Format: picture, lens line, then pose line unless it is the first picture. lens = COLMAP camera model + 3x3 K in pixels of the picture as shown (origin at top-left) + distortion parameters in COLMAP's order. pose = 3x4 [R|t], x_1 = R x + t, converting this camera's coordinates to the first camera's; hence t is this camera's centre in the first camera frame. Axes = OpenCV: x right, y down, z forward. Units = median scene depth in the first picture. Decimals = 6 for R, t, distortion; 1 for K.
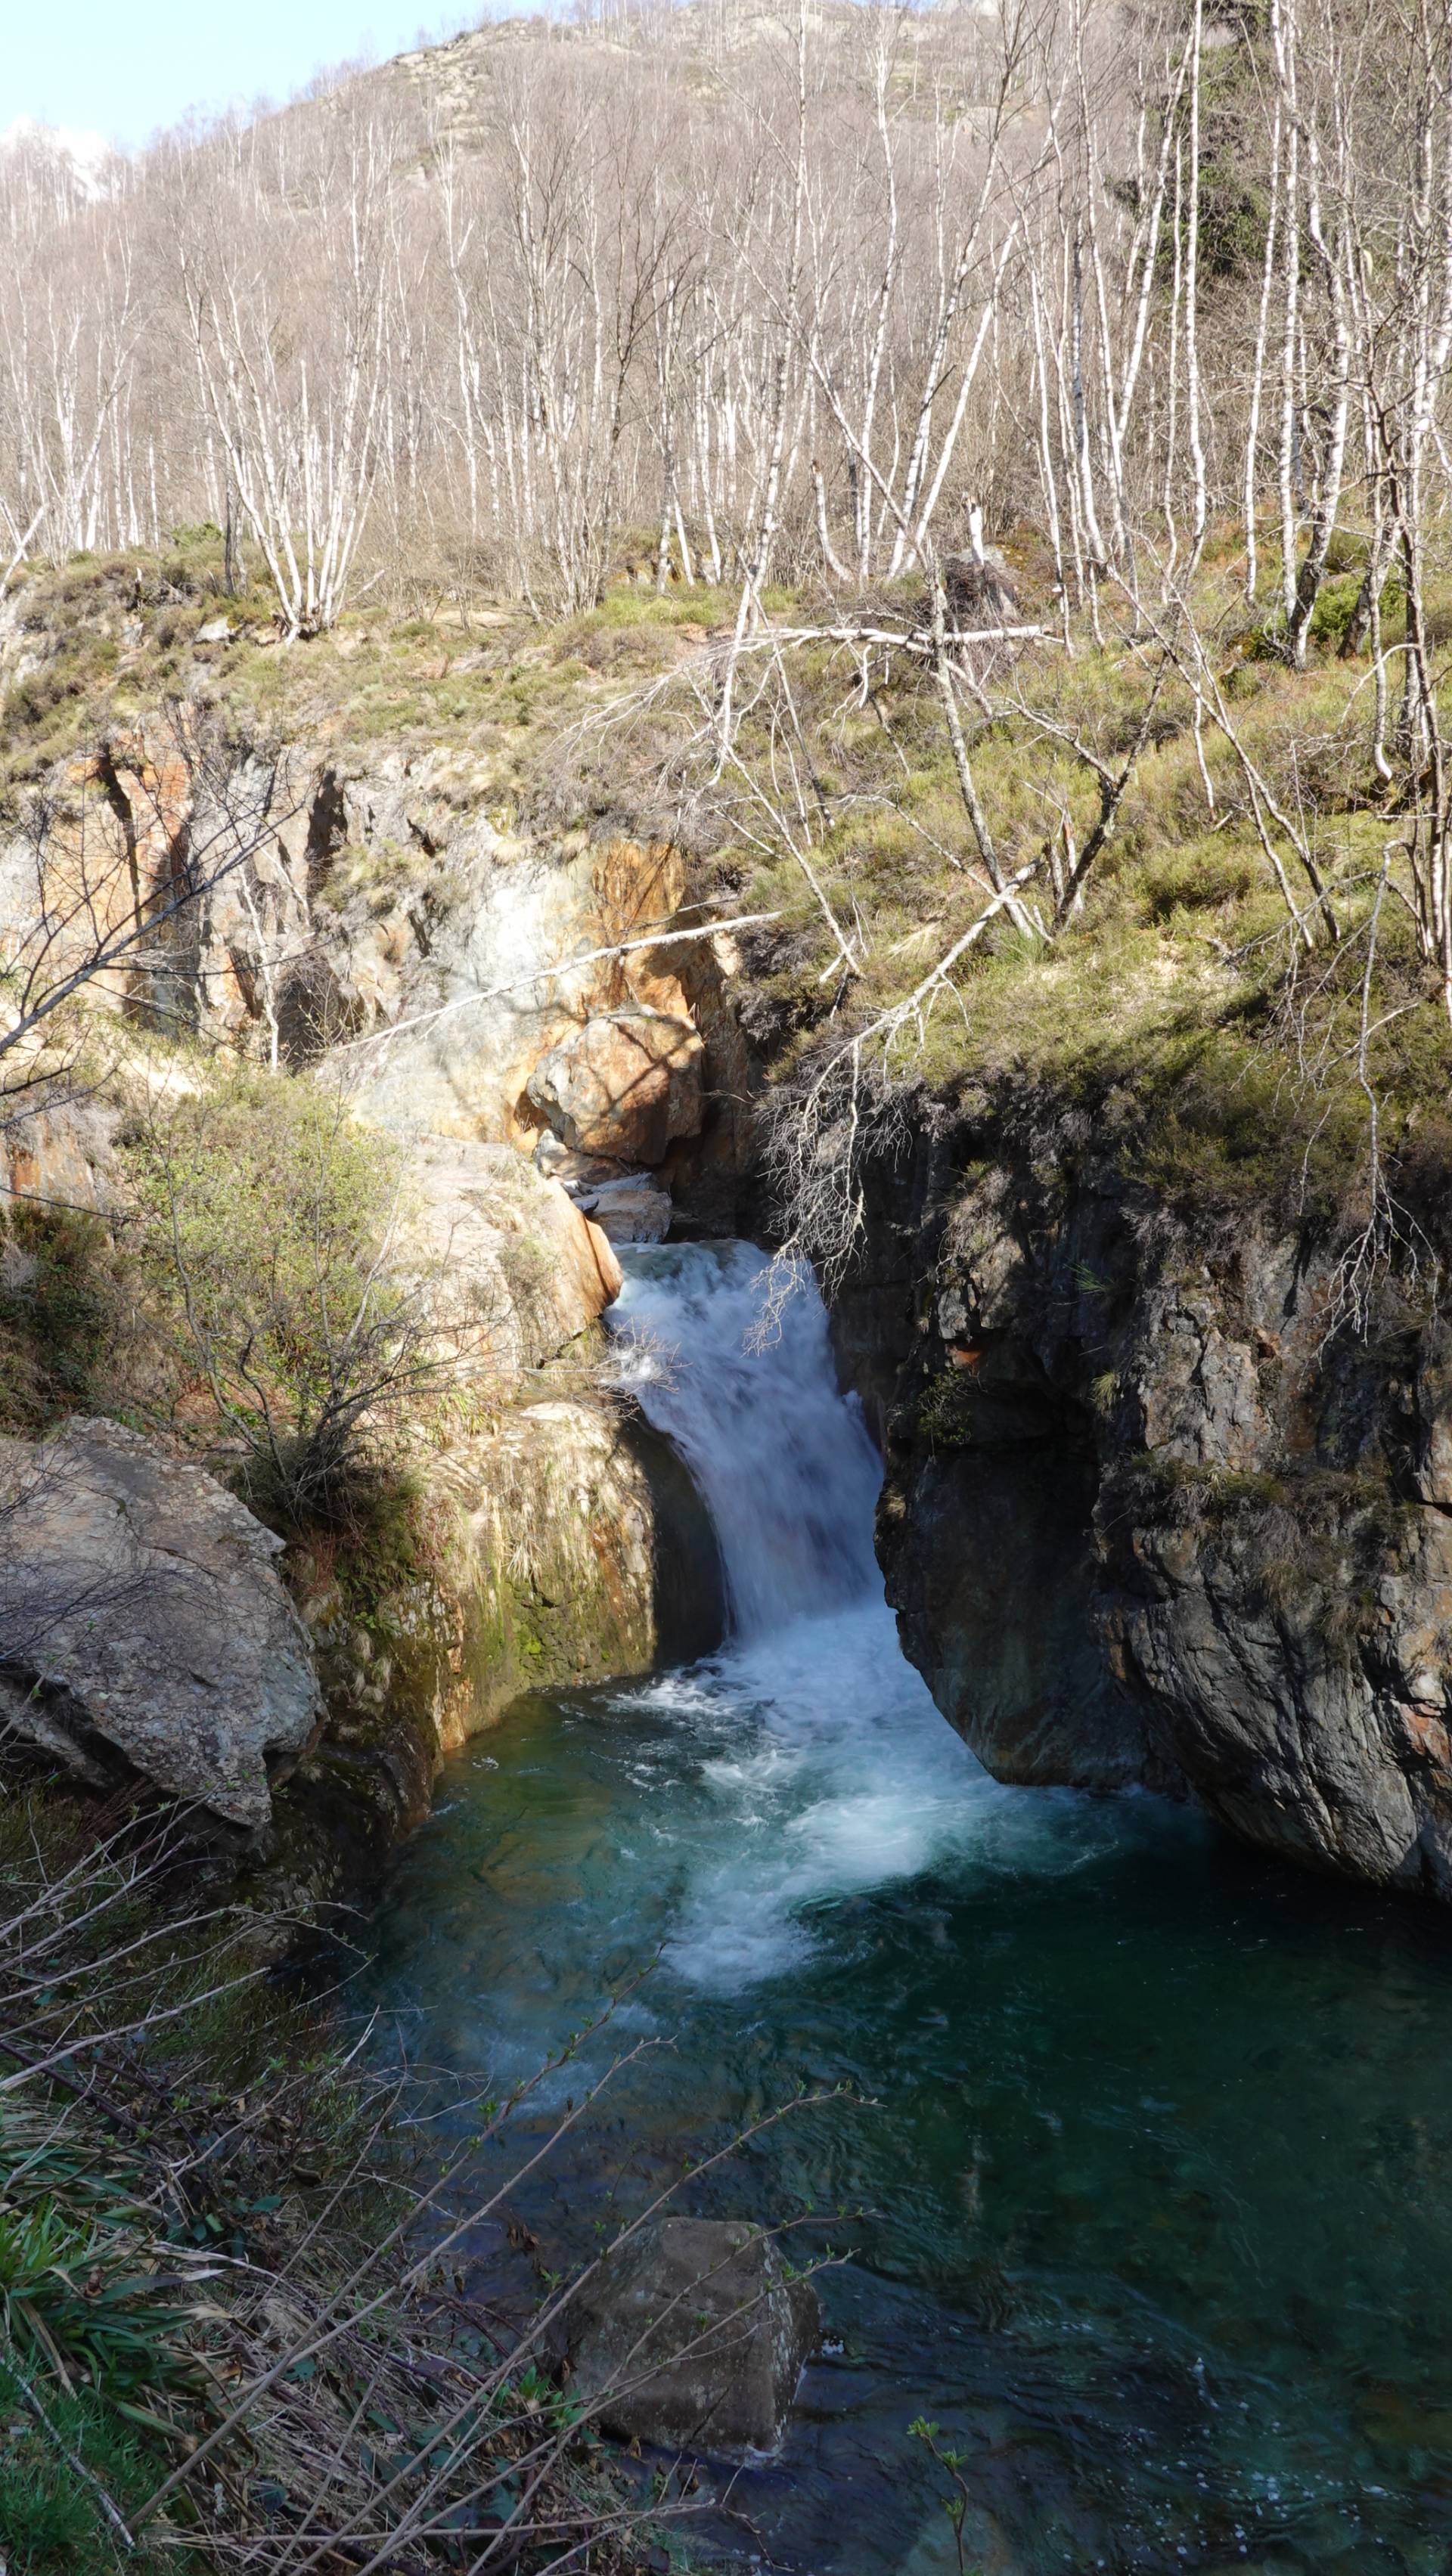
lens RADIAL K [[1809.1, 0, 723.9], [0, 1809.1, 1287.0], [0, 0, 1]] dist [-0.086082, -0.000949]
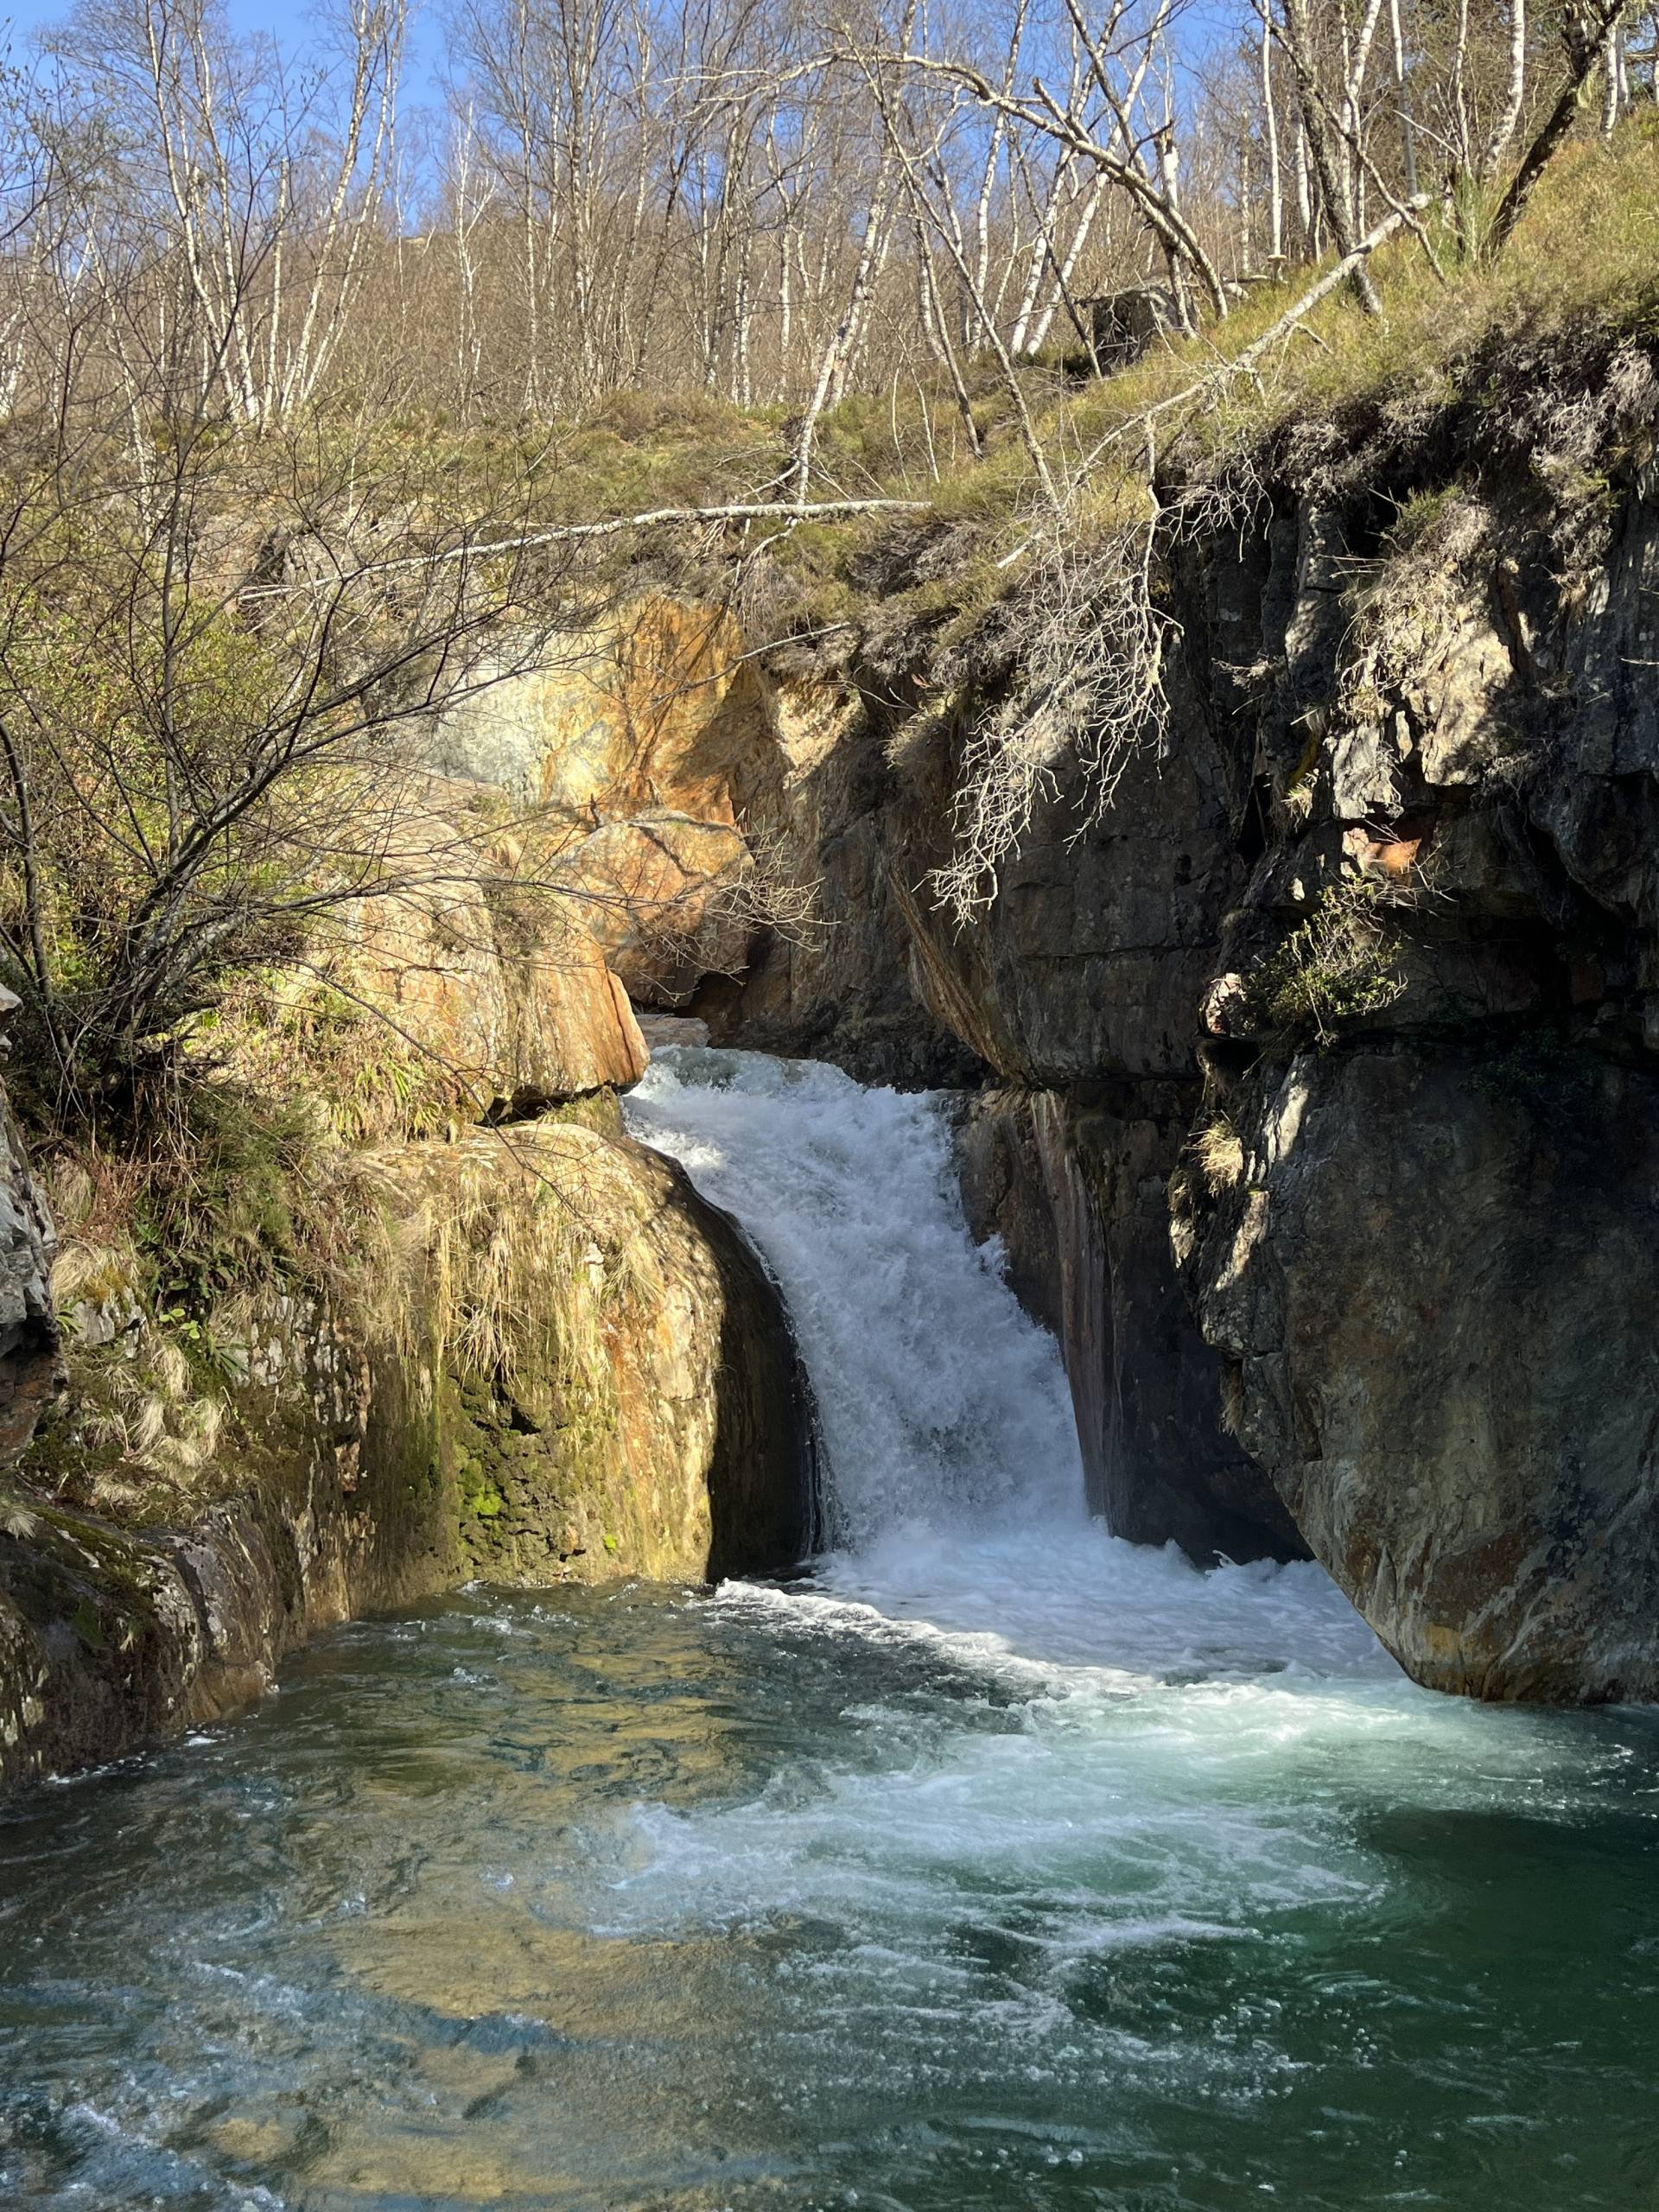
lens RADIAL K [[2060.0, 0, 835.6], [0, 2060.0, 1108.7], [0, 0, 1]] dist [-0.001557, -0.013825]
pose [[0.995019, 0.070880, 0.070096, -0.054079], [-0.057873, 0.983264, -0.172751, 0.190882], [-0.081168, 0.167834, 0.982468, 0.359999]]
